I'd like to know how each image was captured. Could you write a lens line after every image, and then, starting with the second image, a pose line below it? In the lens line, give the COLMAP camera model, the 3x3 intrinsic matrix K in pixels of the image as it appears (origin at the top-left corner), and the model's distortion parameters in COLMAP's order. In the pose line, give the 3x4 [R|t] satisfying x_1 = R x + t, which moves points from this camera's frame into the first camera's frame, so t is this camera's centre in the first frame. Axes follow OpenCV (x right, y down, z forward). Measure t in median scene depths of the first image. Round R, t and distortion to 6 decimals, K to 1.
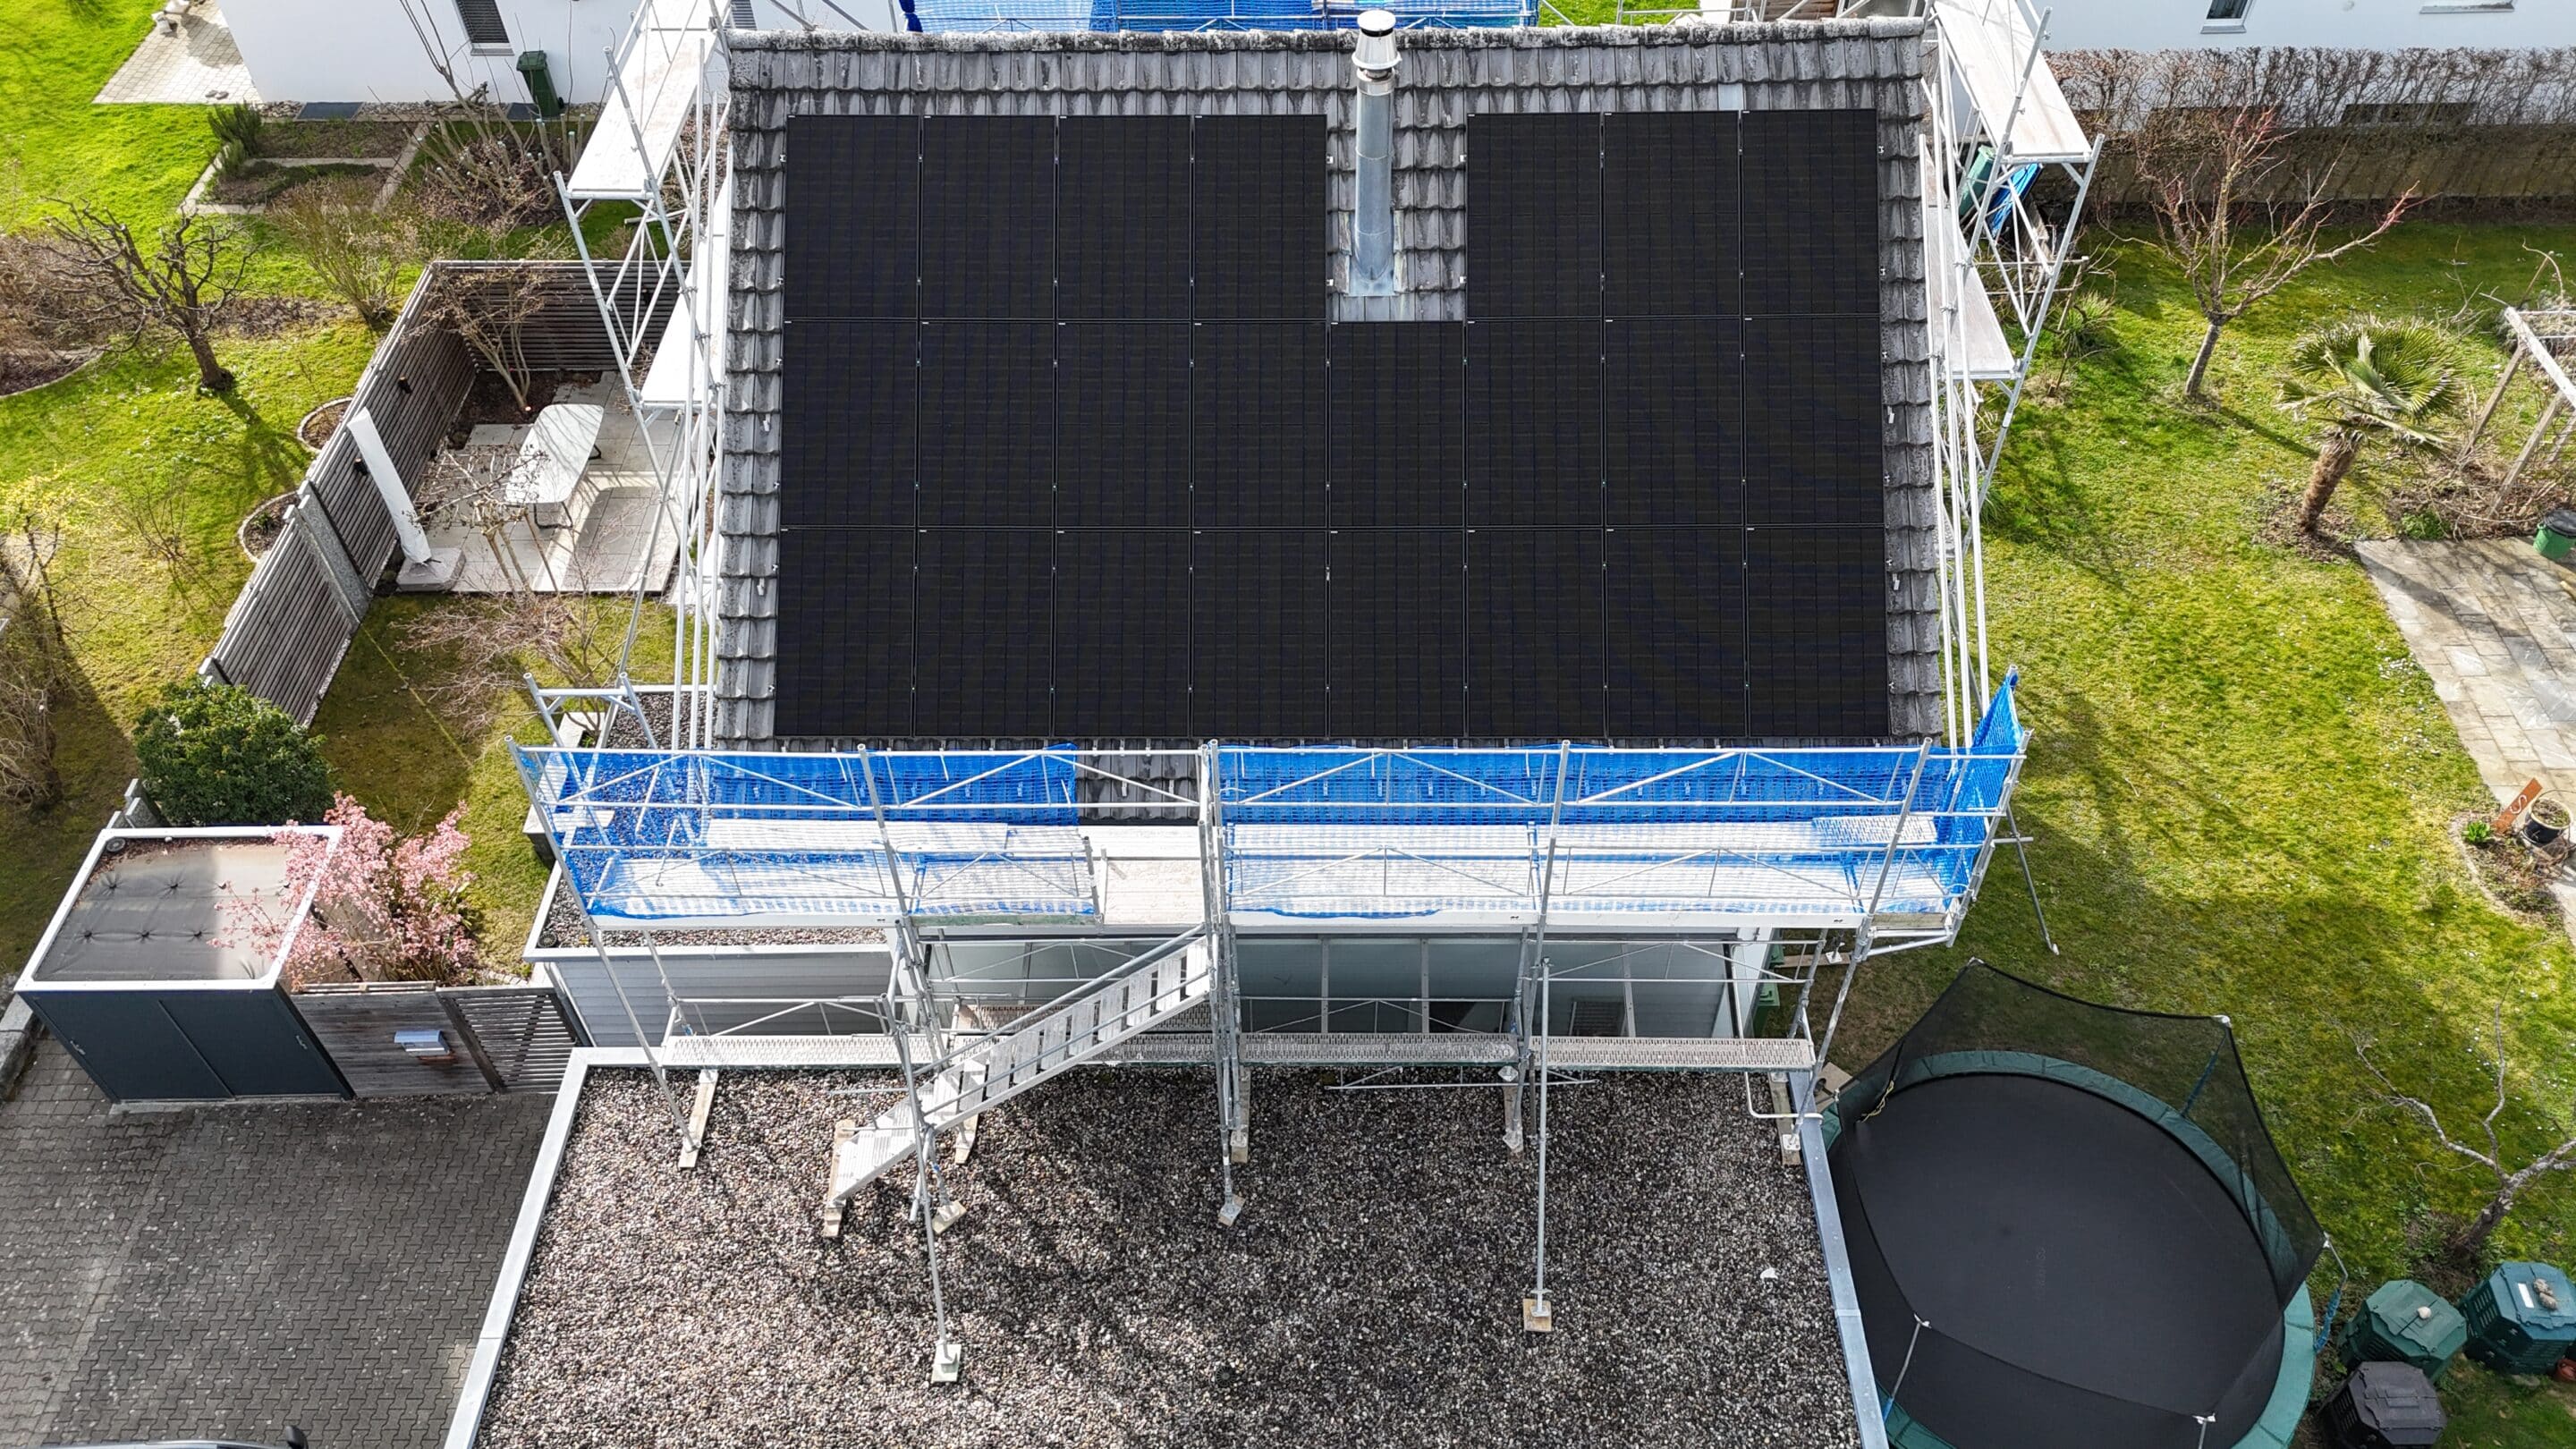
lens RADIAL K [[1879.6, 0, 1288.0], [0, 1879.6, 724.5], [0, 0, 1]] dist [0.111779, -0.111797]
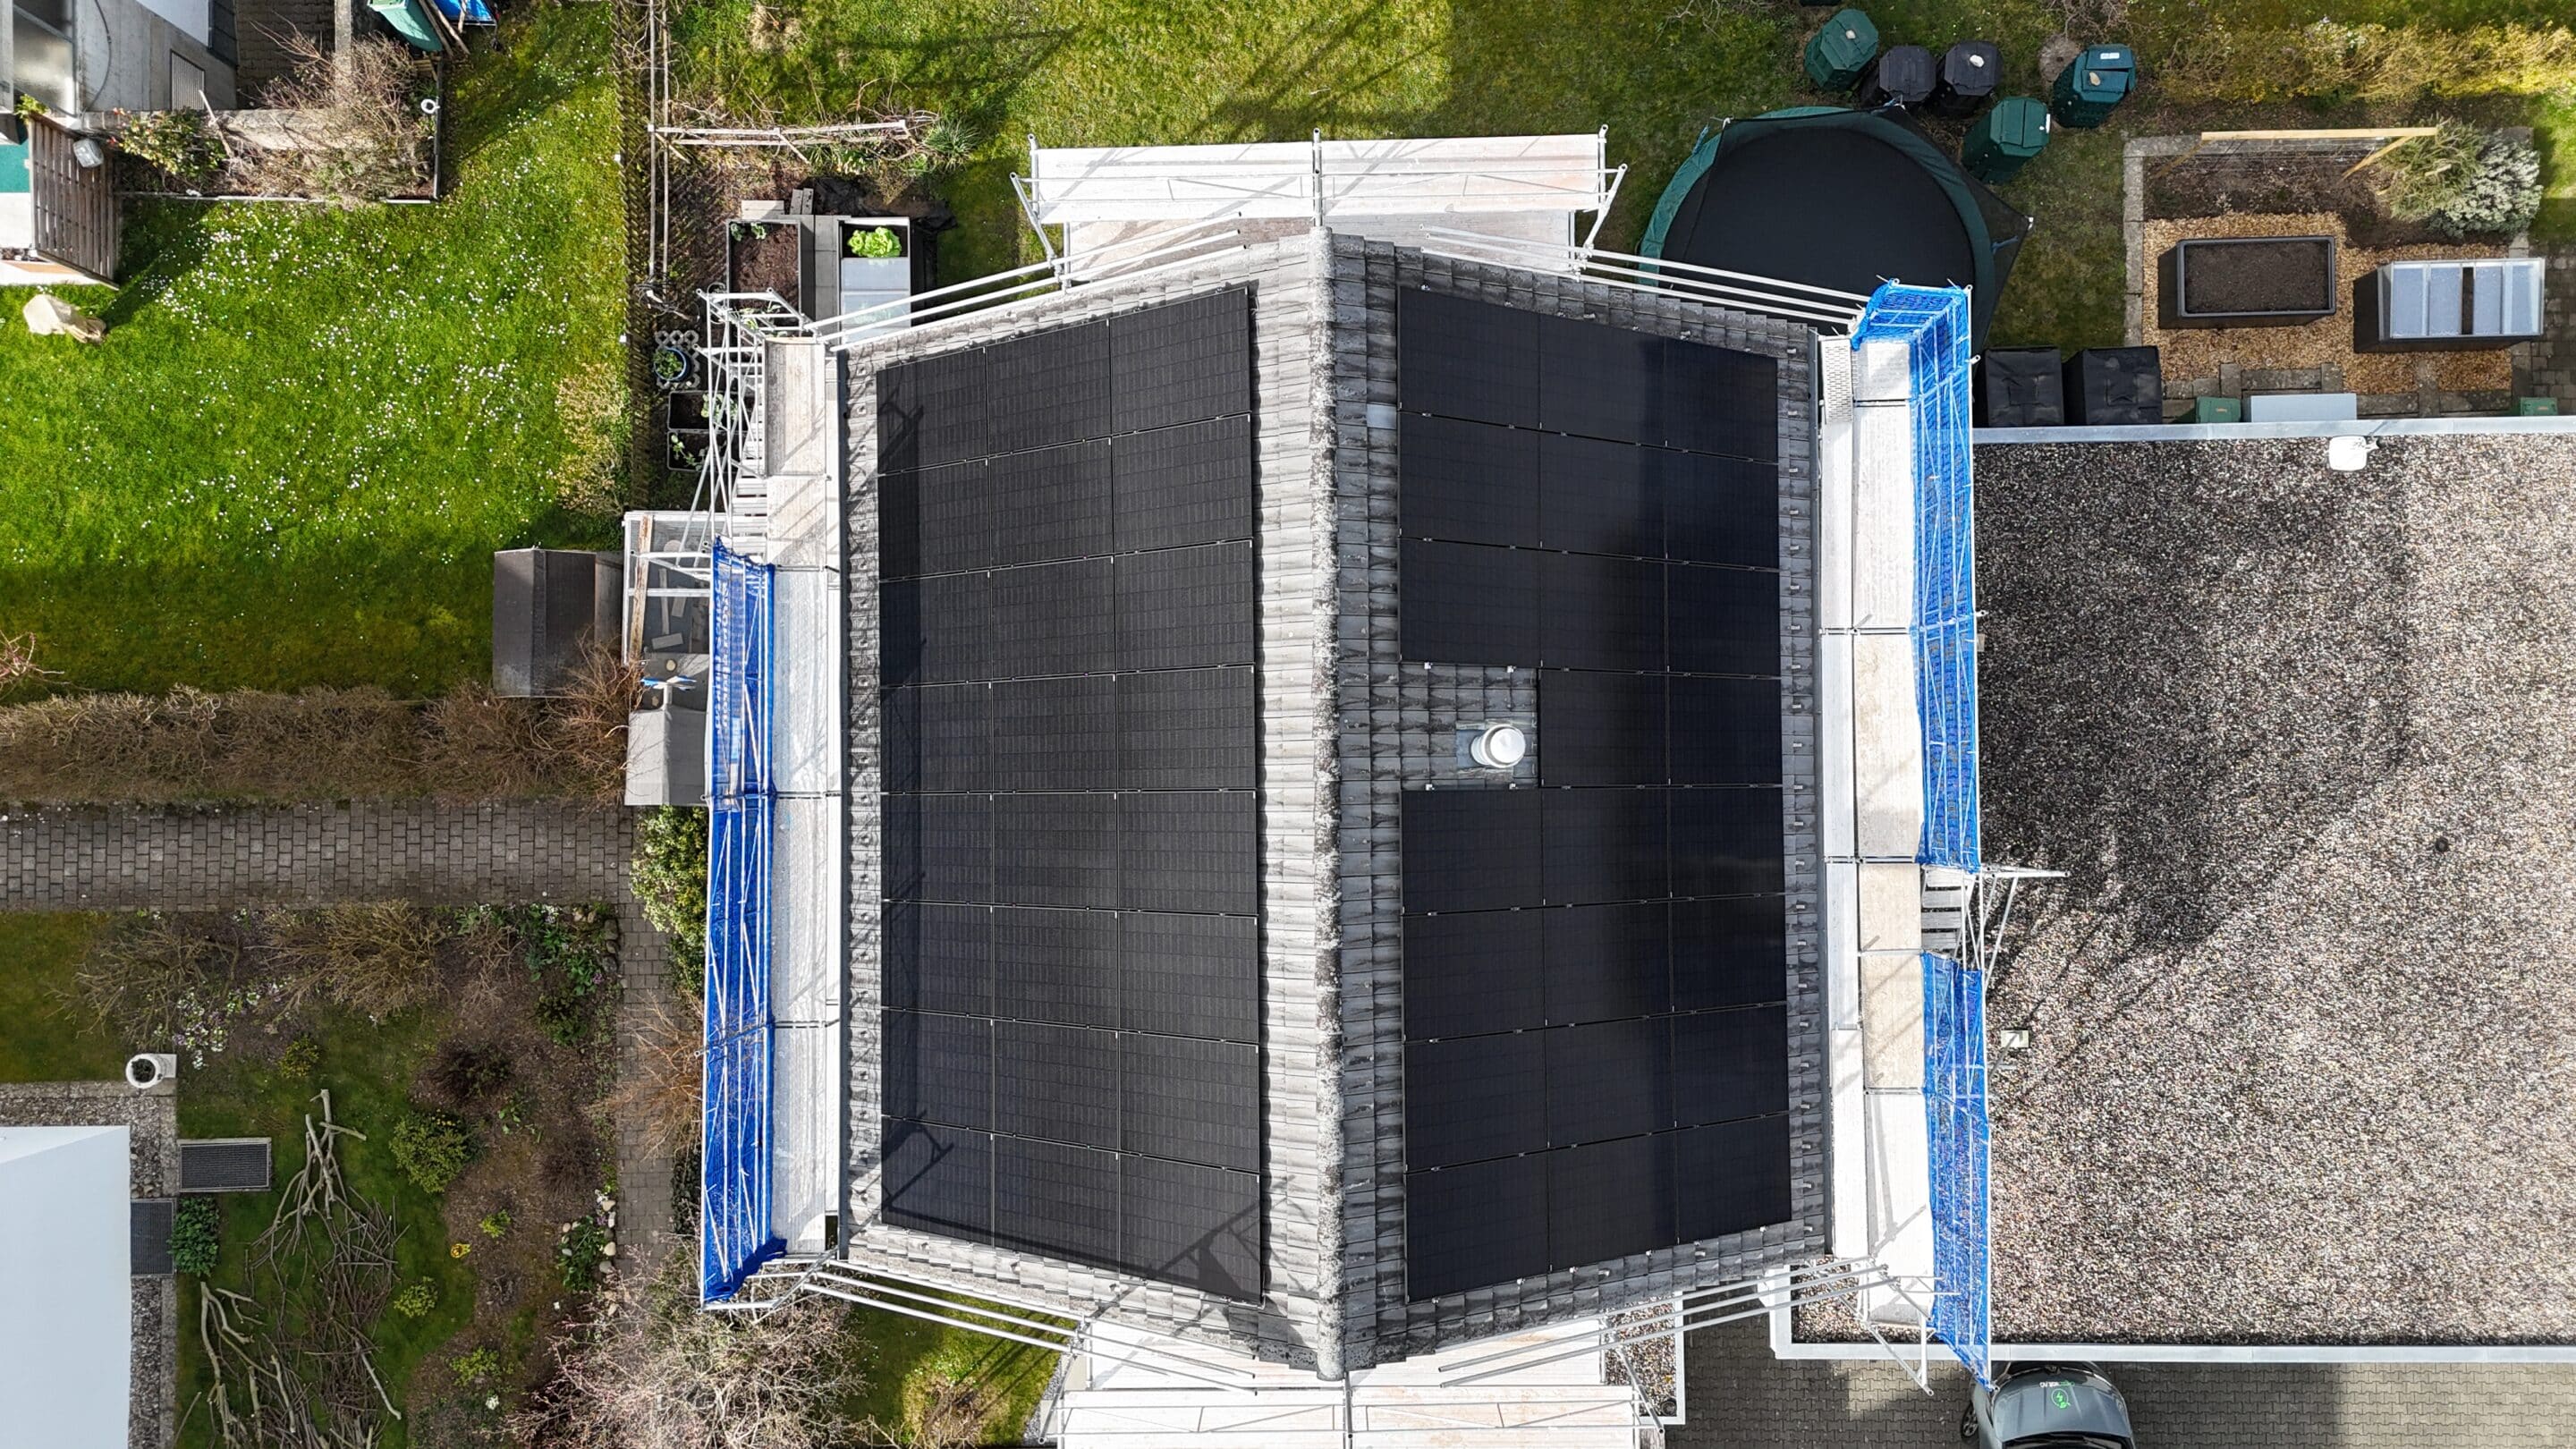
lens RADIAL K [[1879.6, 0, 1288.0], [0, 1879.6, 724.5], [0, 0, 1]] dist [0.111779, -0.111797]
pose [[-0.020772, -0.998850, 0.043214, 0.013395], [0.747327, 0.013200, 0.664325, -1.066900], [-0.664132, 0.046094, 0.746193, 0.246817]]
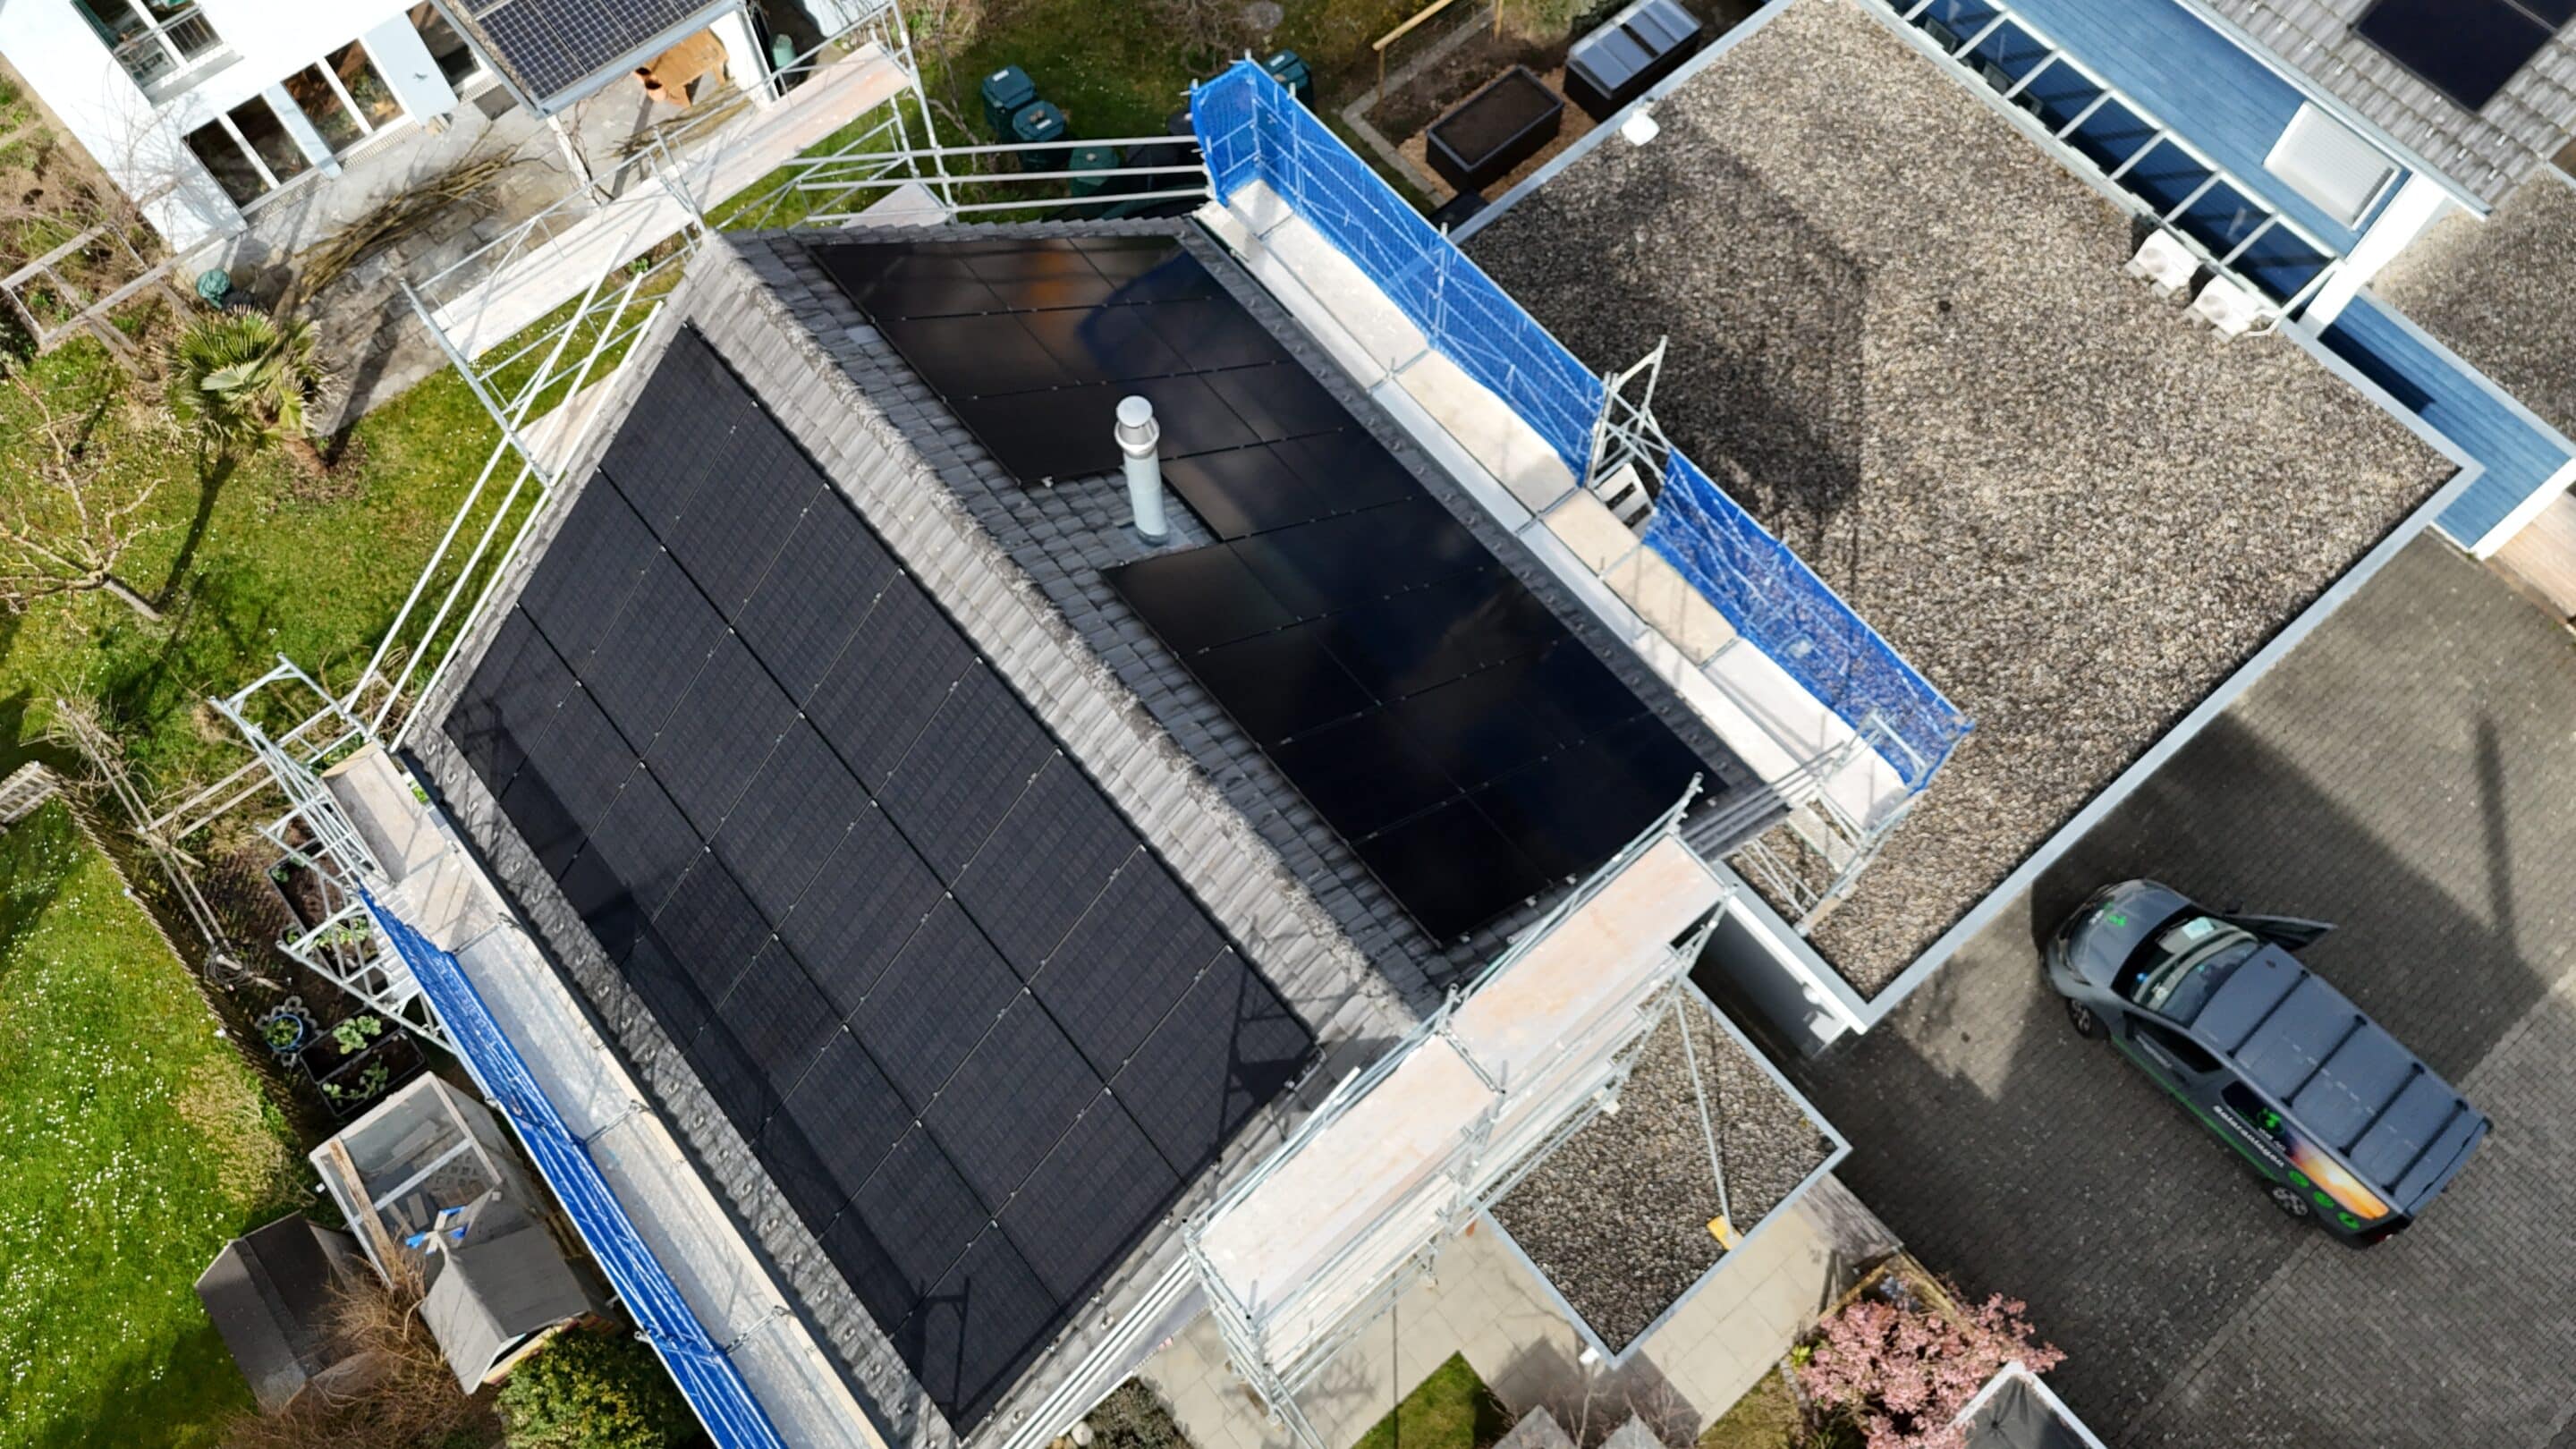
lens RADIAL K [[1923.6, 0, 1288.0], [0, 1923.6, 724.5], [0, 0, 1]] dist [0.057555, -0.045936]
pose [[-0.650315, -0.682728, 0.333126, -0.456901], [0.575770, -0.156910, 0.802414, -1.118946], [-0.495560, 0.713626, 0.495135, 0.479123]]
